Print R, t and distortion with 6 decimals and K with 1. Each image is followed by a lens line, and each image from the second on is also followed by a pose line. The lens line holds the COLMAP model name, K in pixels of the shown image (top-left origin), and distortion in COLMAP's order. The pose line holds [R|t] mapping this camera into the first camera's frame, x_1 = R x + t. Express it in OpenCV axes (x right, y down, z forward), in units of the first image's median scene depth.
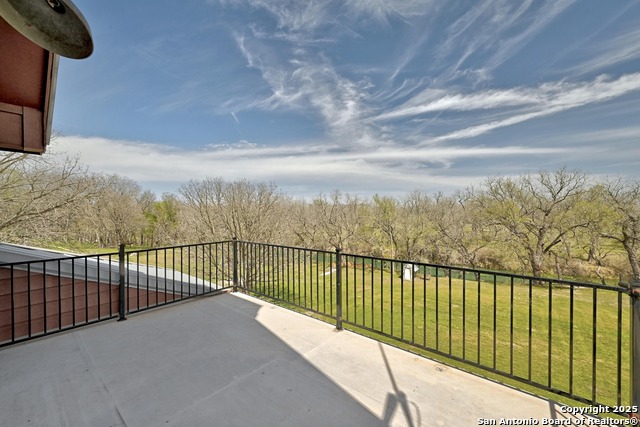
lens RADIAL K [[252.5, 0, 318.1], [0, 252.5, 215.6], [0, 0, 1]] dist [-0.002644, -0.000550]
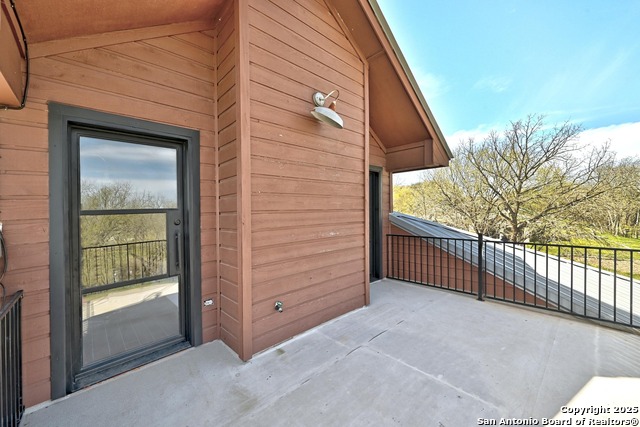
lens RADIAL K [[252.5, 0, 318.5], [0, 252.5, 213.1], [0, 0, 1]] dist [-0.002644, -0.000550]
pose [[-0.134046, 0.006427, -0.990954, 0.436768], [0.002914, 0.999977, 0.006092, 0.018880], [0.990971, -0.002071, -0.134062, 0.451277]]
